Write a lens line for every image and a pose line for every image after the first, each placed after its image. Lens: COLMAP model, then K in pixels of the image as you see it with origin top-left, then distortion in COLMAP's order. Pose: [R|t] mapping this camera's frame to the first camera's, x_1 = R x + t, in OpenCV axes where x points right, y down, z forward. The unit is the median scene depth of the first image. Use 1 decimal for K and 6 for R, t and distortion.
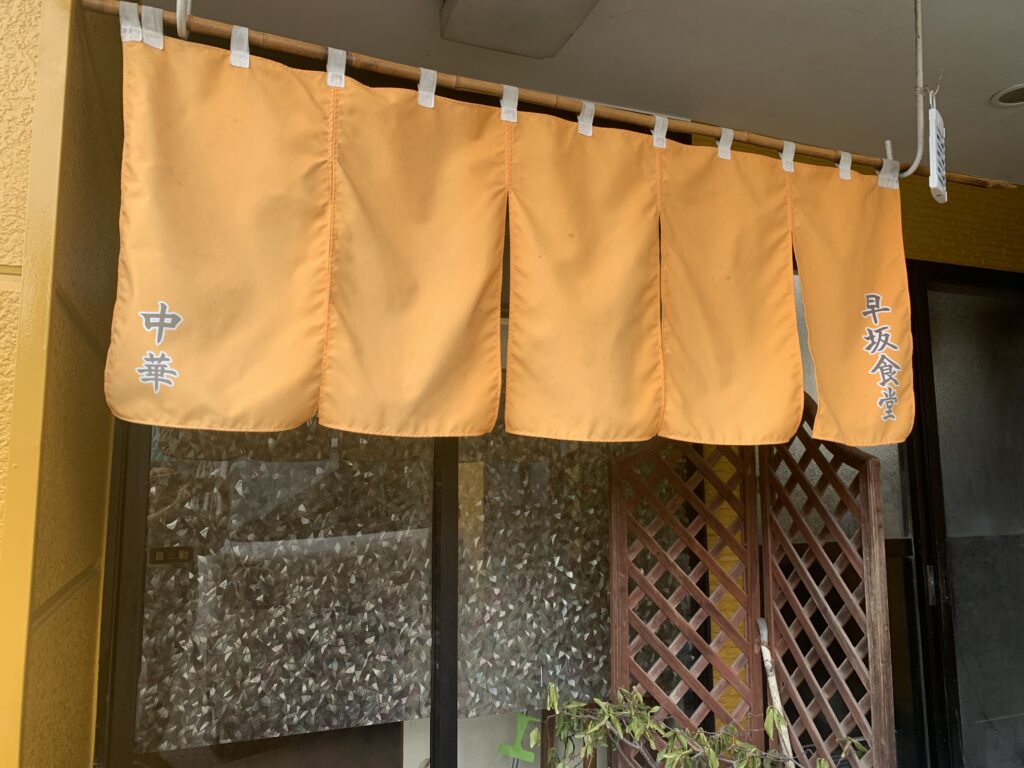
lens RADIAL K [[781.7, 0, 512.9], [0, 781.7, 370.2], [0, 0, 1]] dist [0.013922, -0.003736]
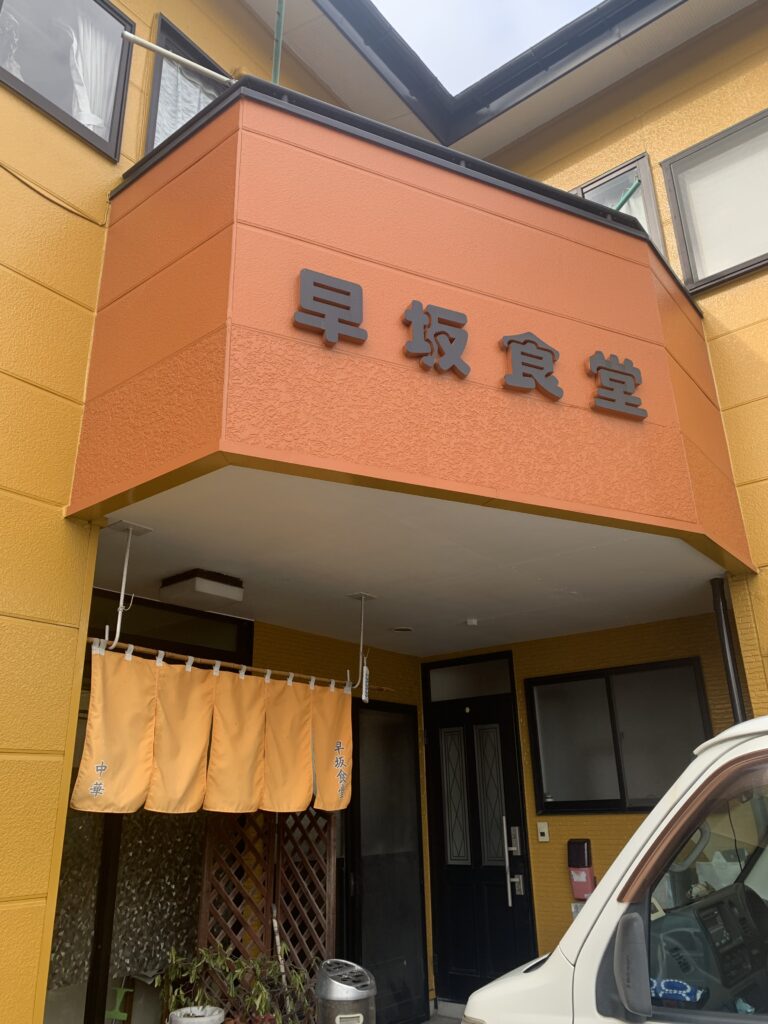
lens RADIAL K [[781.7, 0, 385.4], [0, 781.7, 512.1], [0, 0, 1]] dist [0.013922, -0.003736]
pose [[0.864644, 0.162851, 0.475257, -0.629434], [-0.045680, 0.967570, -0.248440, -0.176943], [-0.500303, 0.193102, 0.844043, -1.147856]]
